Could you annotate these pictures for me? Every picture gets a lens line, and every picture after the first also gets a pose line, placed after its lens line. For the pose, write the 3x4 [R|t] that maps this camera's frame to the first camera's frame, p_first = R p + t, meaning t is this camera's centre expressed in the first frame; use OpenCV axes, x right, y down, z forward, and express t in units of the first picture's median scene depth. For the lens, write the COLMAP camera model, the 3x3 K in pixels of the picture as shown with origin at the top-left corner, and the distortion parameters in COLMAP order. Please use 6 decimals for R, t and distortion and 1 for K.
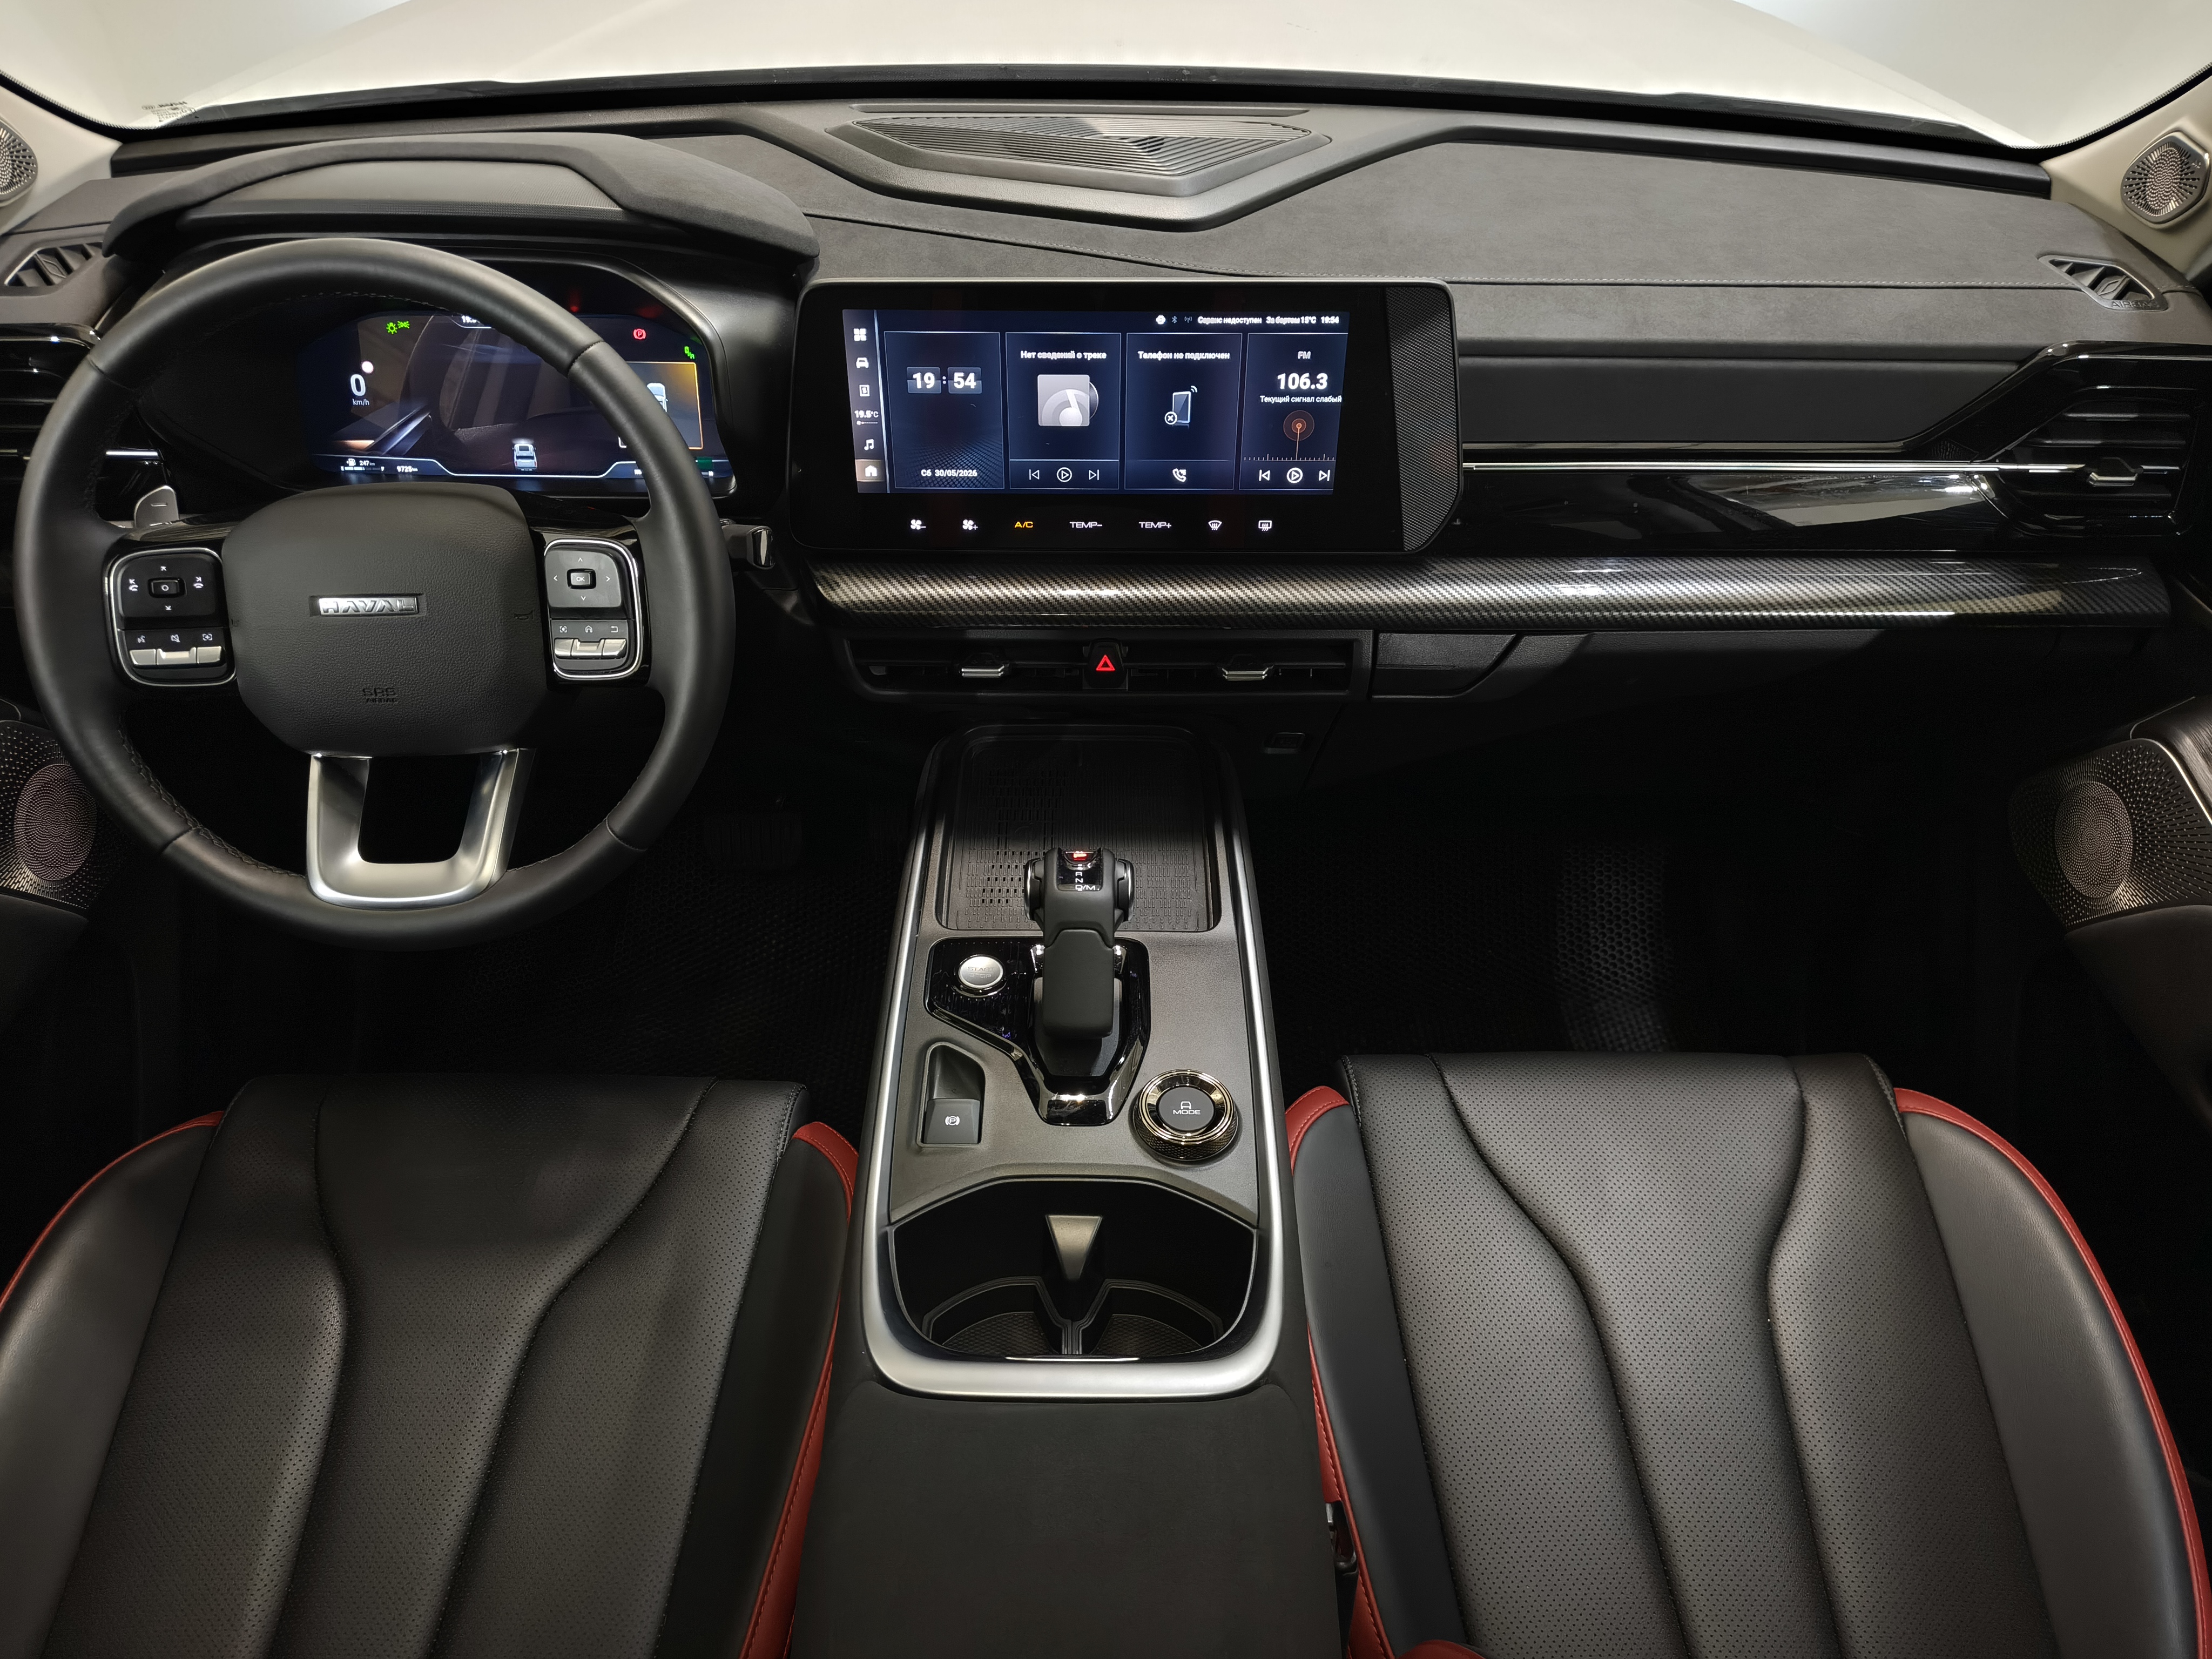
lens RADIAL K [[1532.6, 0, 1095.7], [0, 1532.6, 829.3], [0, 0, 1]] dist [0.041033, -0.061944]
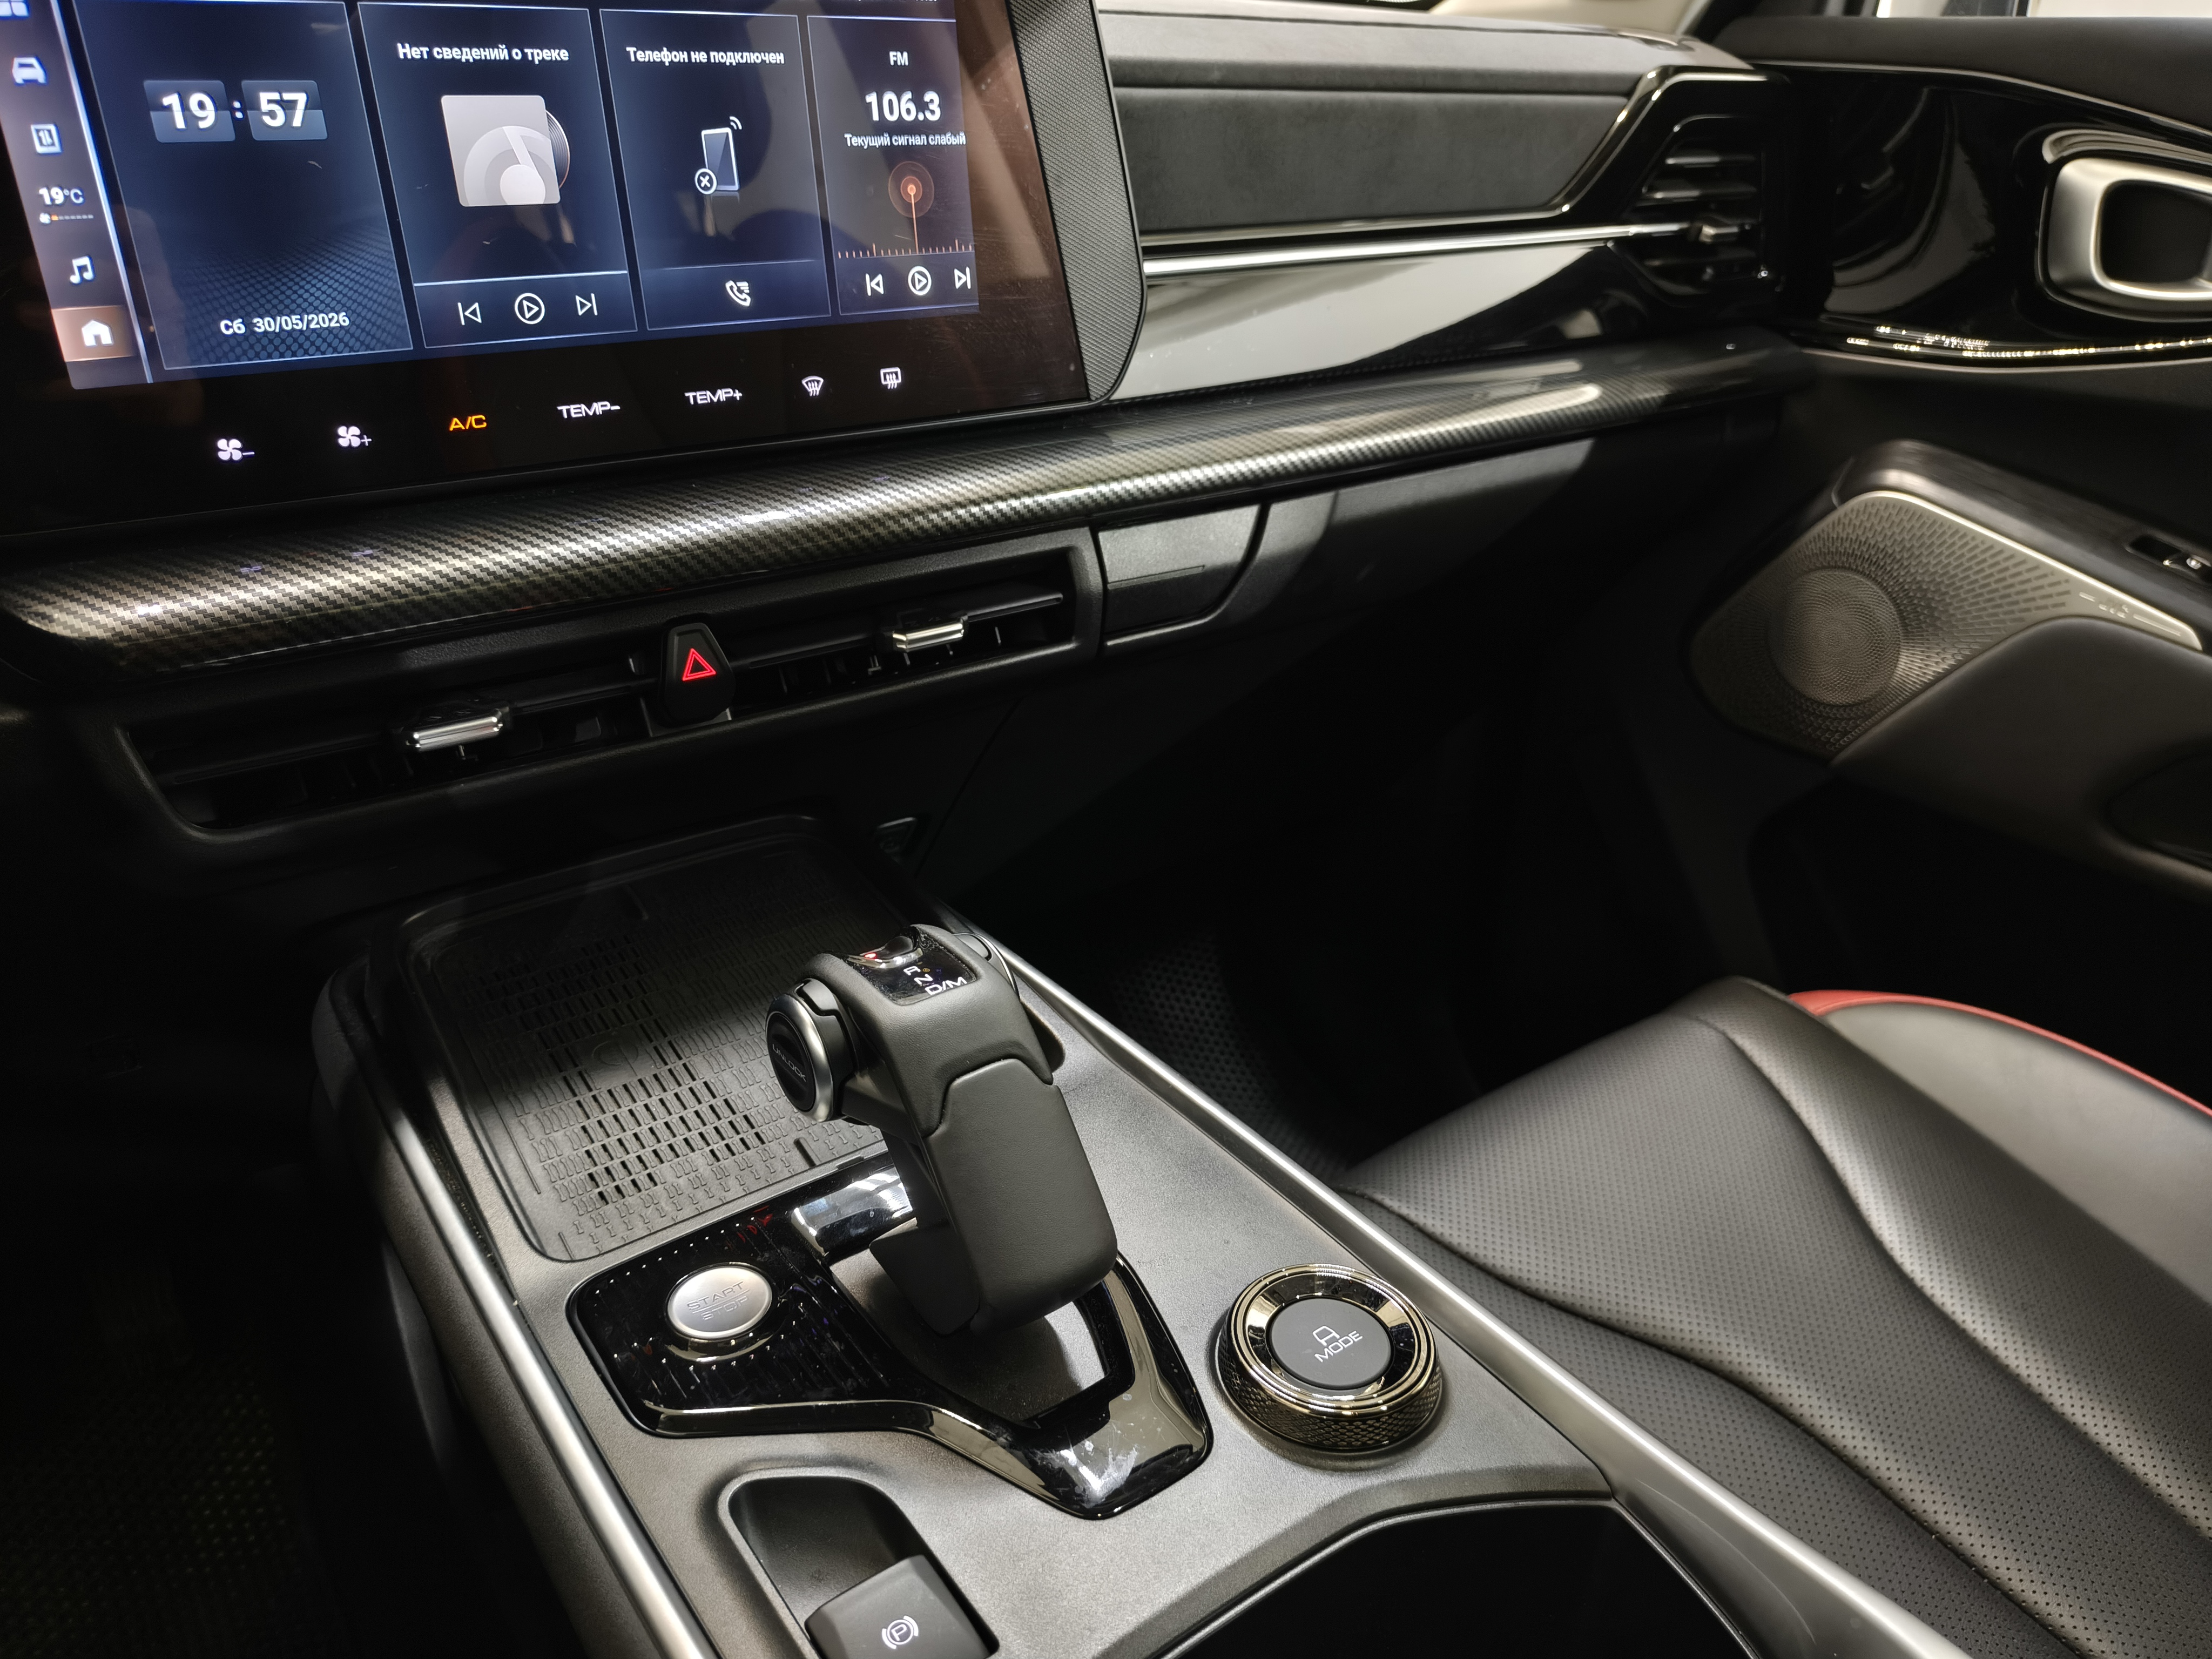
lens RADIAL K [[1542.1, 0, 1097.2], [0, 1542.1, 828.8], [0, 0, 1]] dist [0.007929, -0.018941]
pose [[0.805573, -0.254254, 0.535170, -0.192282], [0.375723, 0.917624, -0.129609, 0.068254], [-0.458132, 0.305485, 0.834742, 0.548495]]
